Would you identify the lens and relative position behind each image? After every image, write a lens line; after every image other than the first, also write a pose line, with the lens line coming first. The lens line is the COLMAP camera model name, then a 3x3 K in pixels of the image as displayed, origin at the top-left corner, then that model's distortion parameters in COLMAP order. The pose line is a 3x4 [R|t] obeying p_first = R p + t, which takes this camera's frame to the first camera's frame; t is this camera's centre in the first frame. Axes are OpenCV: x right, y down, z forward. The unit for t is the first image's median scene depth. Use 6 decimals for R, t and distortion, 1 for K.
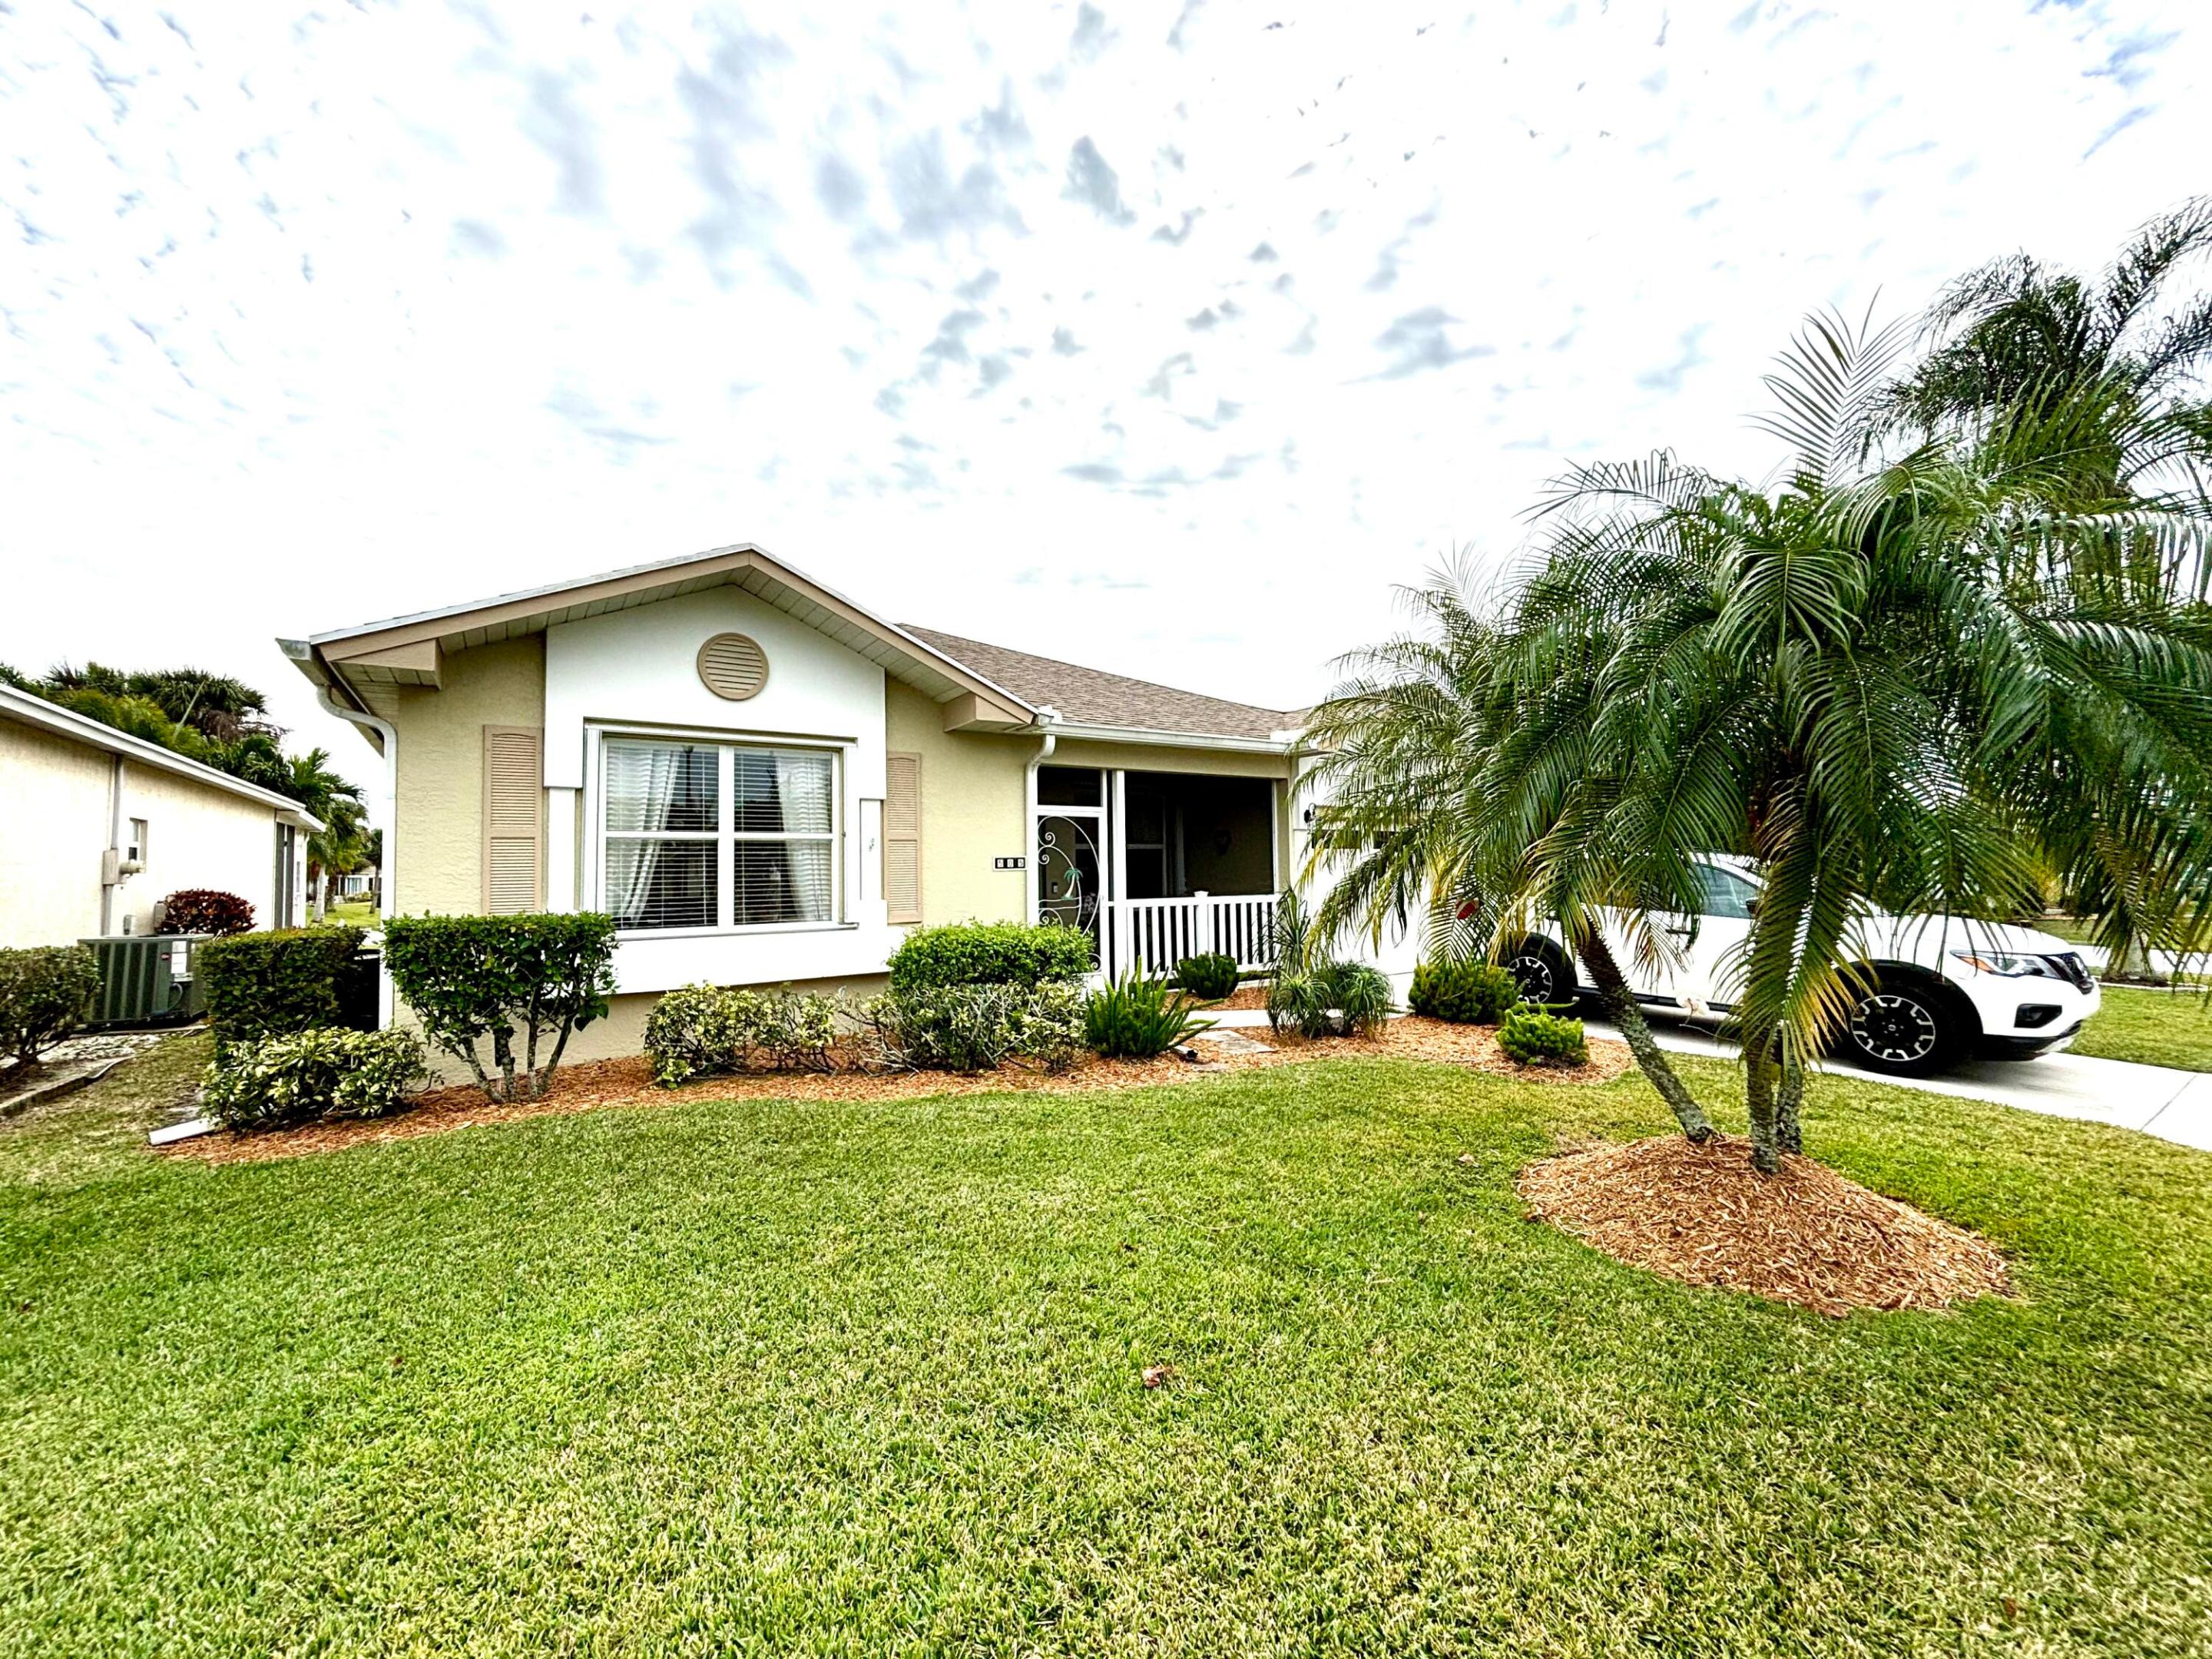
lens RADIAL K [[859.0, 0, 1106.0], [0, 859.0, 829.5], [0, 0, 1]] dist [-0.015673, -0.000071]
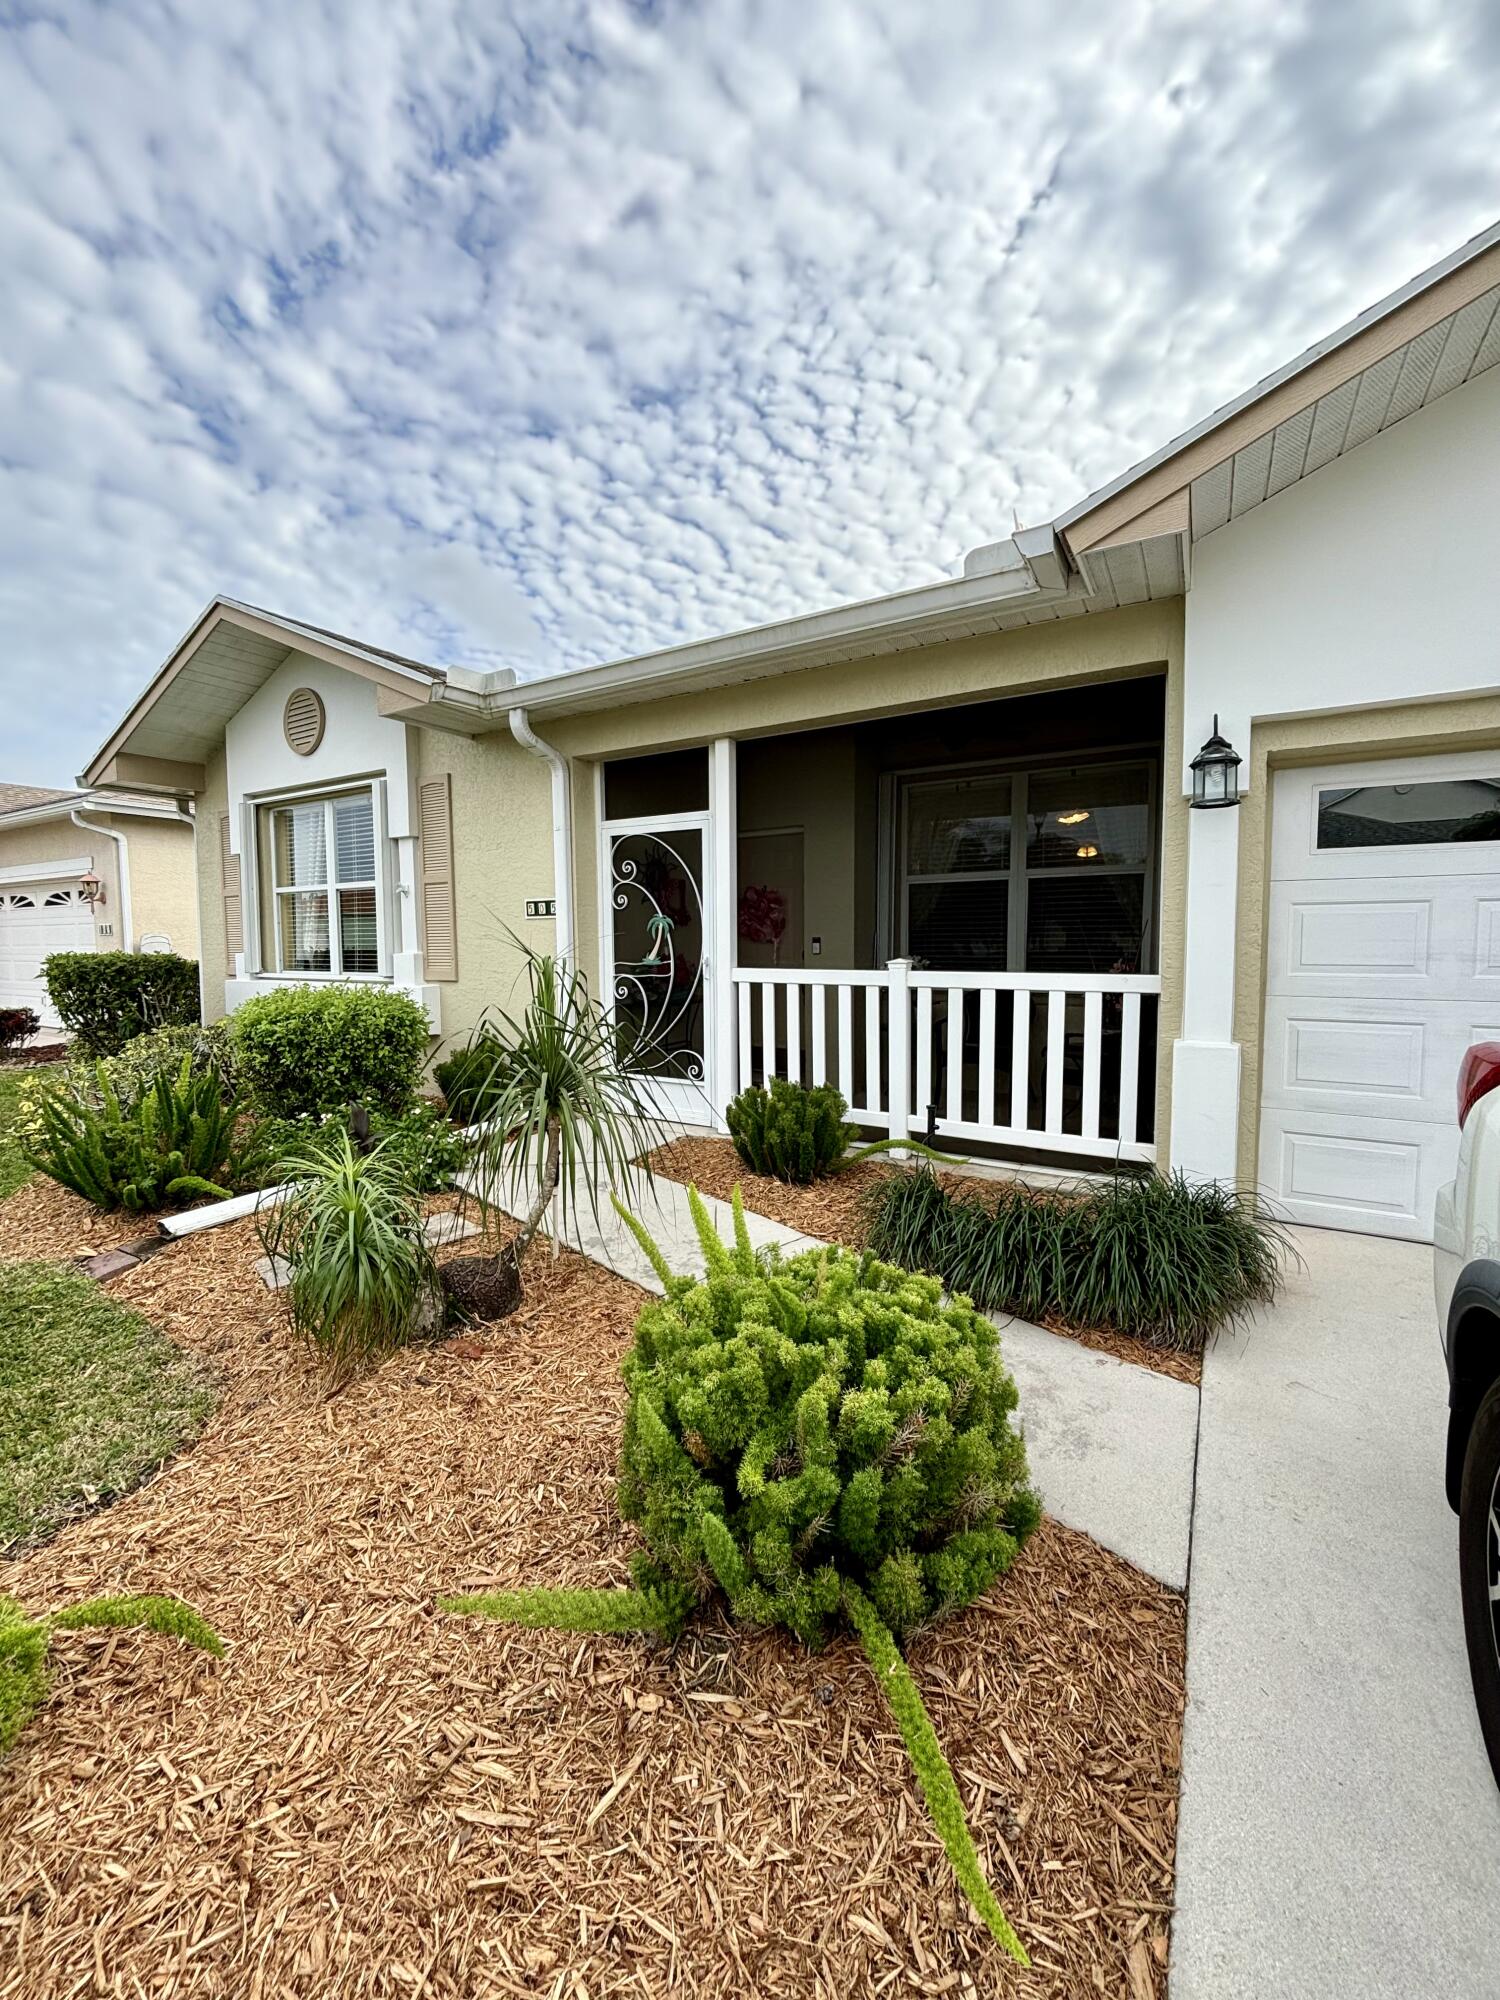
lens RADIAL K [[776.7, 0, 750.0], [0, 776.7, 1000.0], [0, 0, 1]] dist [-0.015673, -0.000071]
pose [[0.452821, 0.075219, -0.888423, 0.492474], [0.041424, 0.993584, 0.105236, 0.049137], [0.890639, -0.084455, 0.446800, 0.779419]]
